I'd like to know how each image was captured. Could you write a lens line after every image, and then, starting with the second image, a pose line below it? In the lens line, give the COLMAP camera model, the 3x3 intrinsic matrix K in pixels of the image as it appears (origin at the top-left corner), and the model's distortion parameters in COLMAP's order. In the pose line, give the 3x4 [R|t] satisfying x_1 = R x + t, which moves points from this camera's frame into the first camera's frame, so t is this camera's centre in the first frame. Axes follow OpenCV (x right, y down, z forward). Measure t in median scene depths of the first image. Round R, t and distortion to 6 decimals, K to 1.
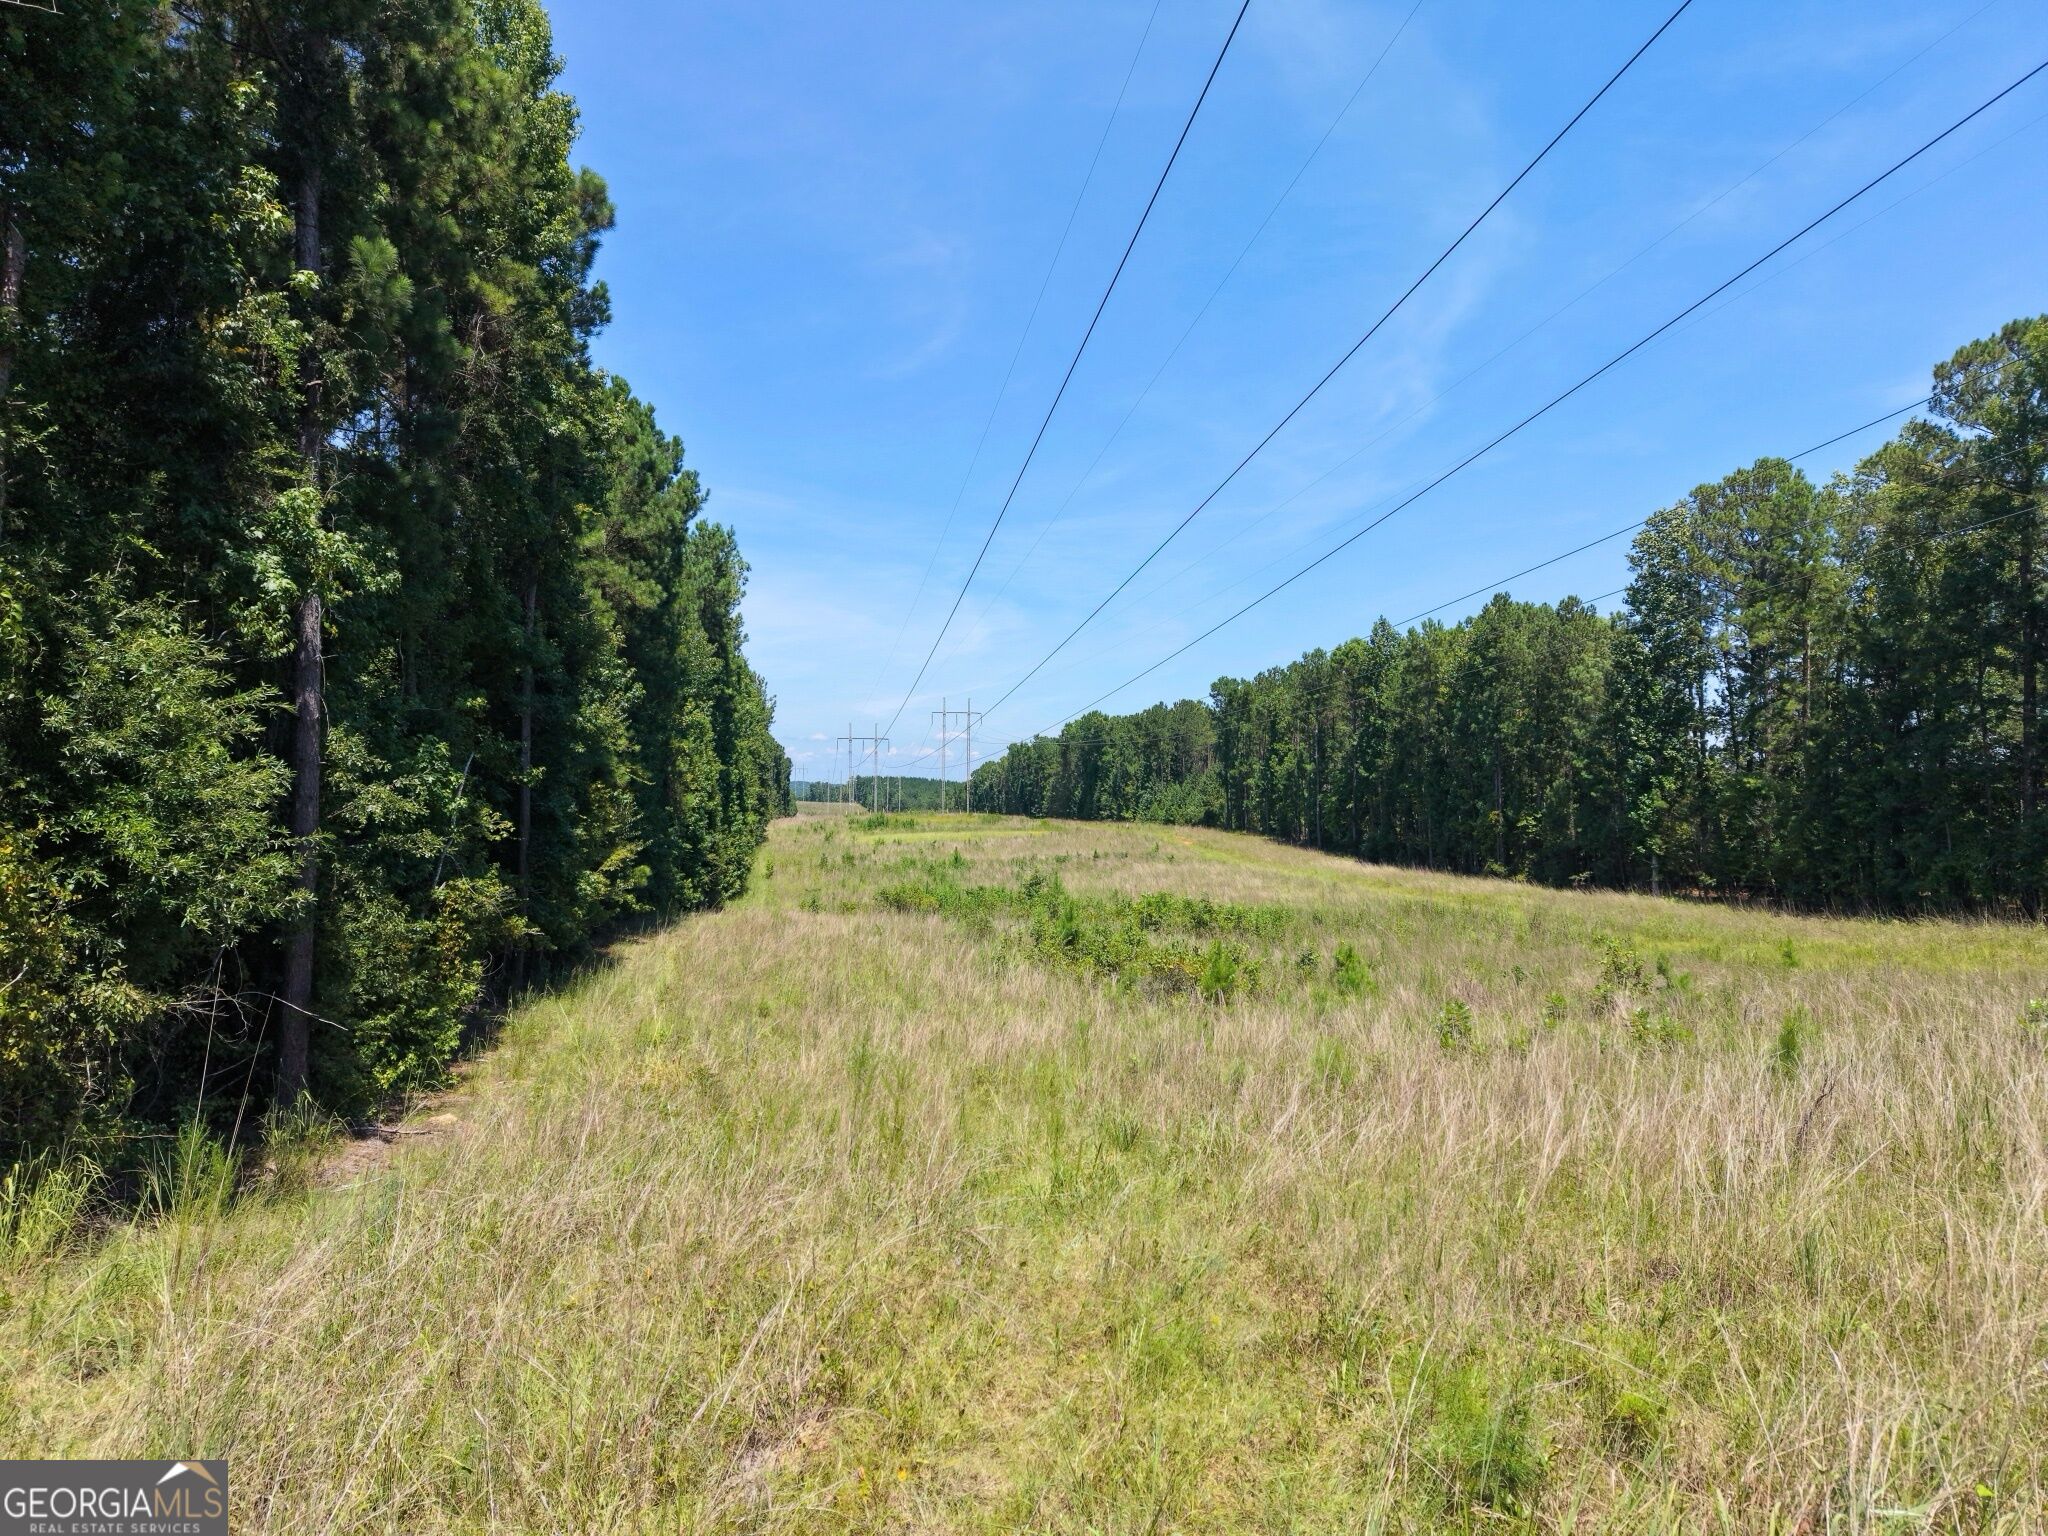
lens RADIAL K [[1436.7, 0, 1014.2], [0, 1436.7, 768.2], [0, 0, 1]] dist [0.008775, 0.002245]
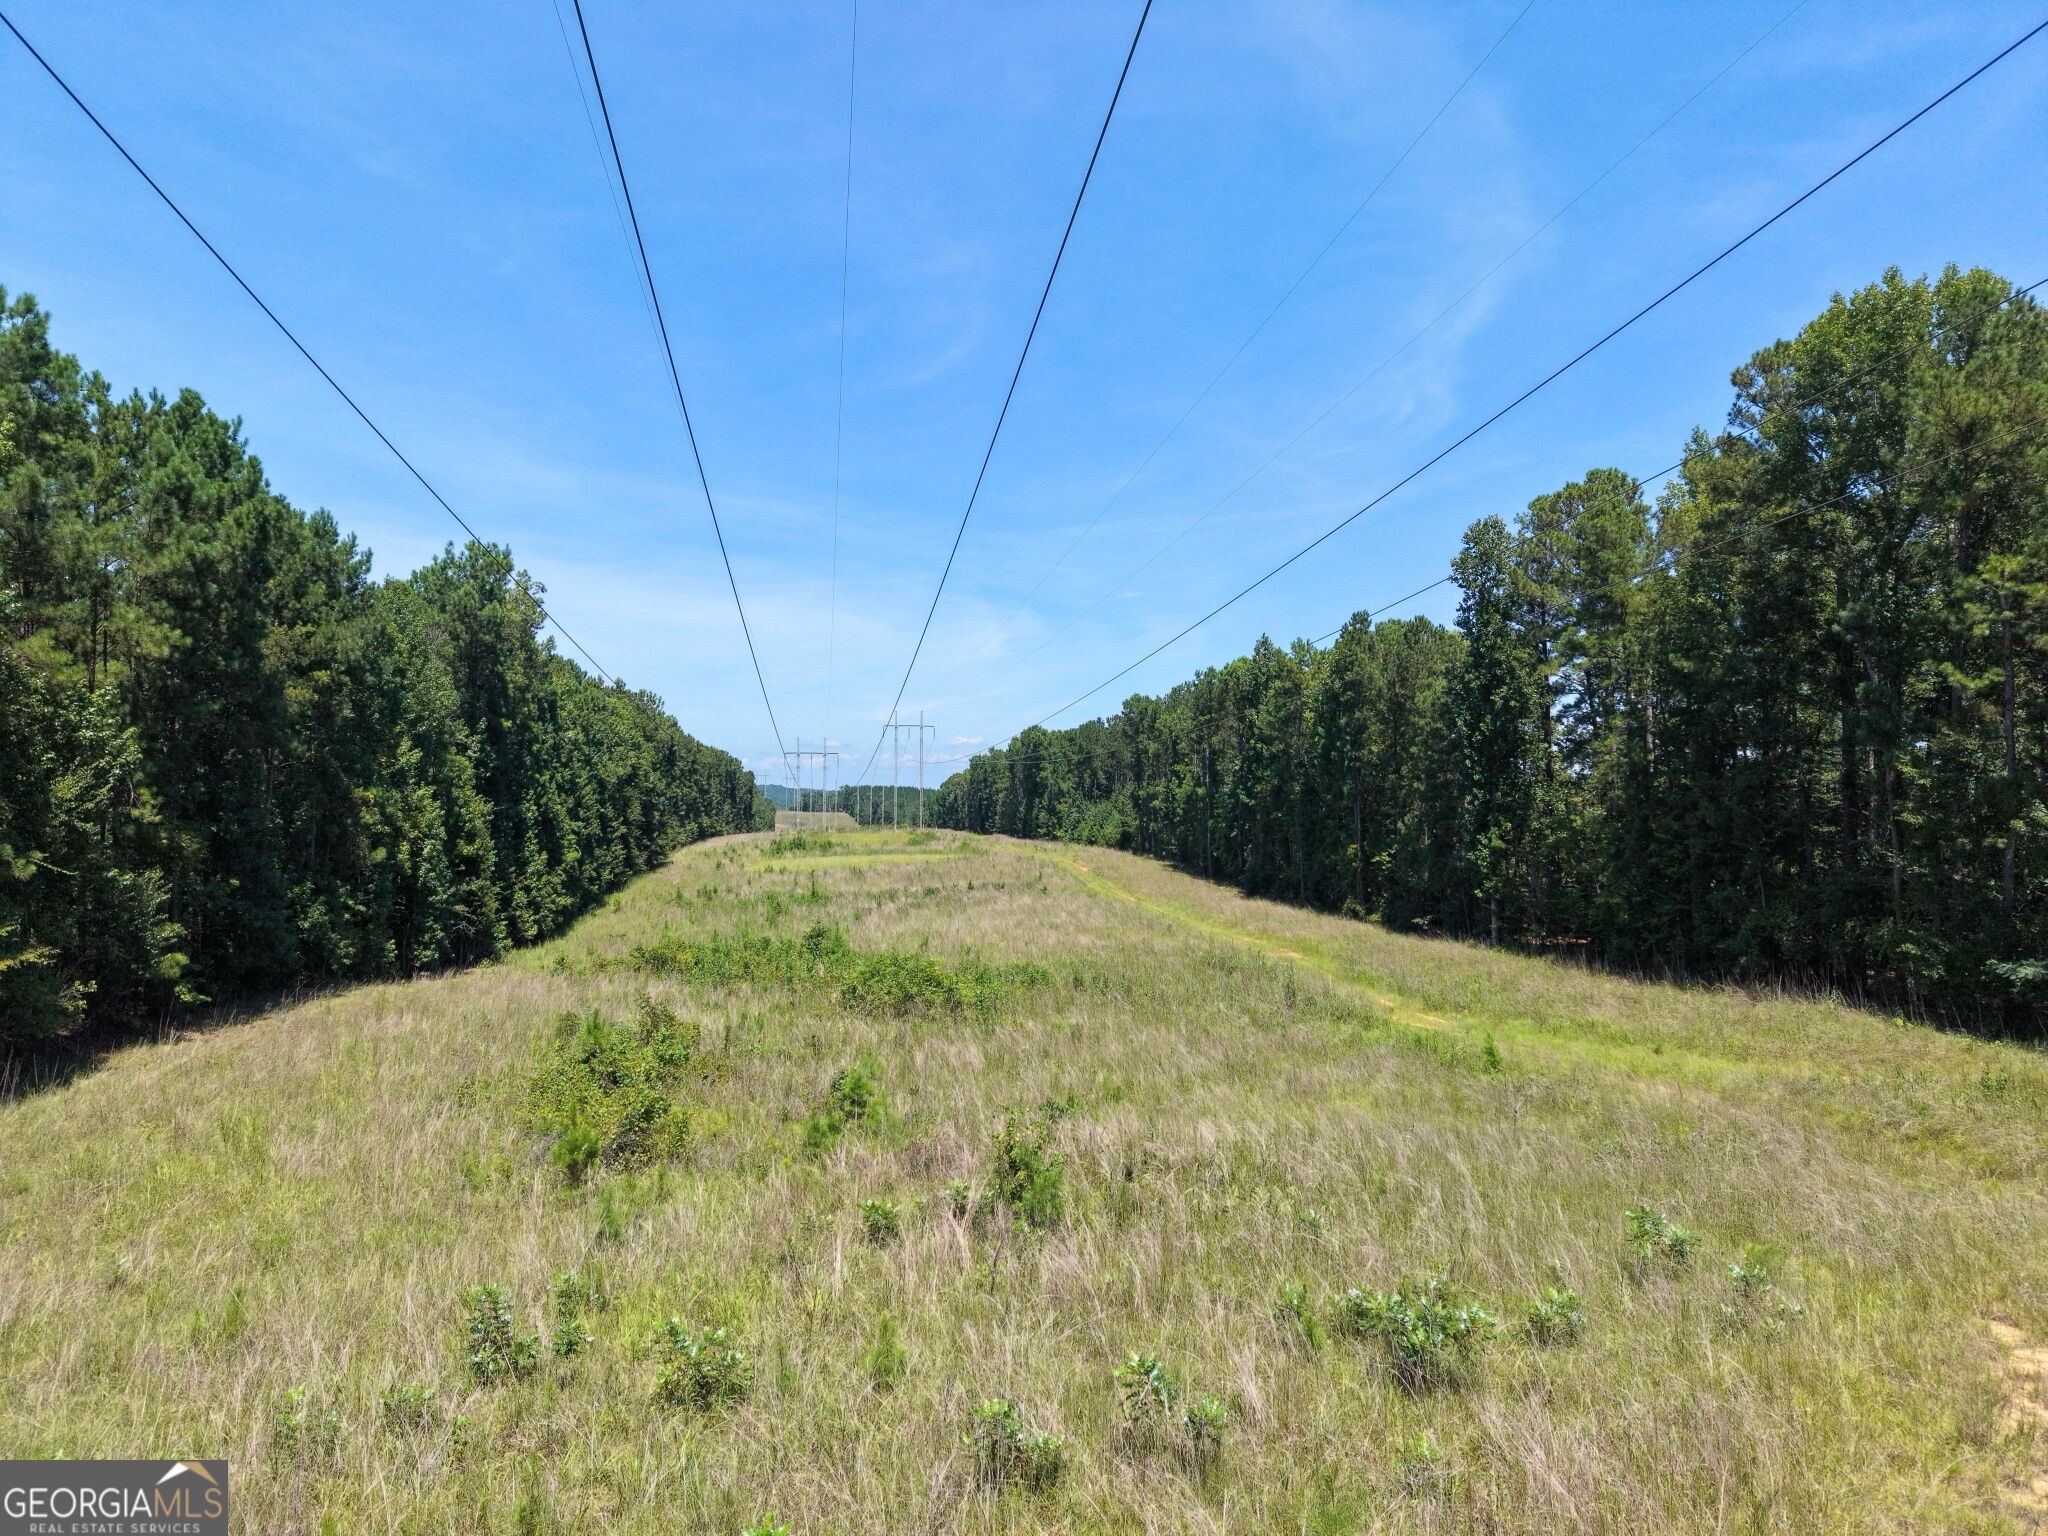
lens RADIAL K [[1436.7, 0, 1033.6], [0, 1436.7, 767.0], [0, 0, 1]] dist [0.008775, 0.002245]
pose [[0.999985, -0.004881, 0.002296, 0.095145], [0.004889, 0.999982, -0.003614, -0.014353], [-0.002279, 0.003626, 0.999991, 0.049522]]
